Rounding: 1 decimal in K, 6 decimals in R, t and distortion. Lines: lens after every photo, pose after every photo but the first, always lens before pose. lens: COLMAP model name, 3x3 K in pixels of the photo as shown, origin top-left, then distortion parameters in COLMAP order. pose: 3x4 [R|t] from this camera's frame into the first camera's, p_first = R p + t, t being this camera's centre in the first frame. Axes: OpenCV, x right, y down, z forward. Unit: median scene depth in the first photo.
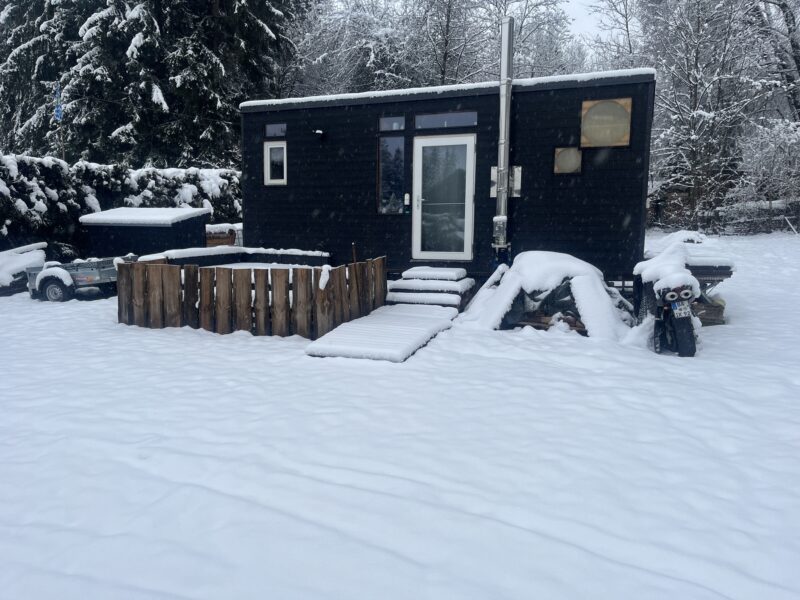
lens RADIAL K [[607.1, 0, 401.4], [0, 607.1, 295.5], [0, 0, 1]] dist [0.072197, 0.000557]
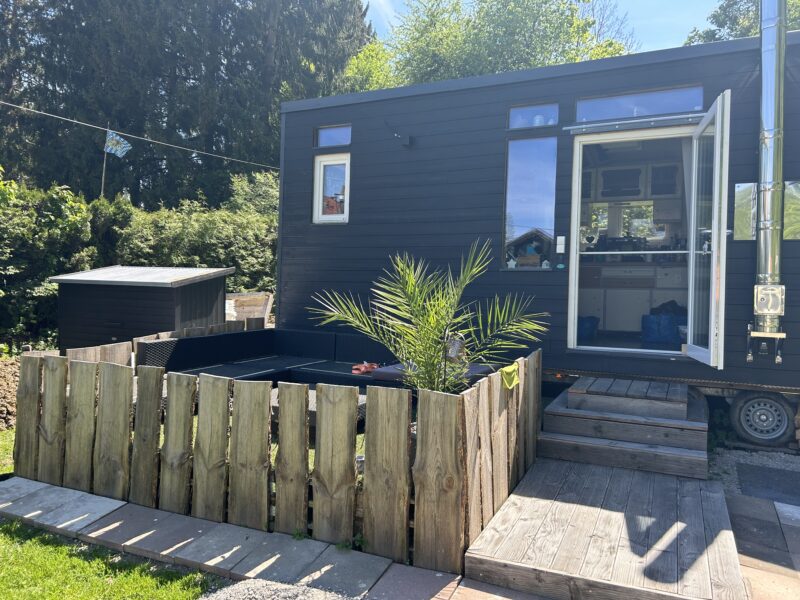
lens RADIAL K [[613.8, 0, 406.7], [0, 613.8, 296.0], [0, 0, 1]] dist [0.017223, -0.000052]
pose [[0.997473, 0.017338, -0.068905, -0.093155], [-0.024438, 0.994323, -0.103564, -0.048556], [0.066718, 0.104986, 0.992233, 0.433828]]
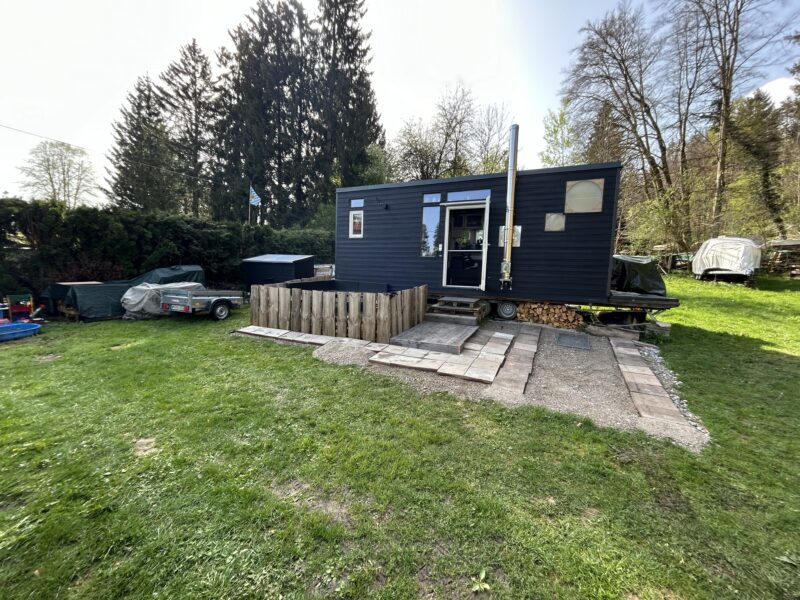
lens RADIAL K [[319.3, 0, 399.4], [0, 319.3, 299.4], [0, 0, 1]] dist [0.001696, 0.000046]
pose [[0.997147, 0.027070, -0.070459, -0.033311], [-0.027624, 0.999595, -0.006900, -0.020479], [0.070244, 0.008827, 0.997491, 0.201453]]
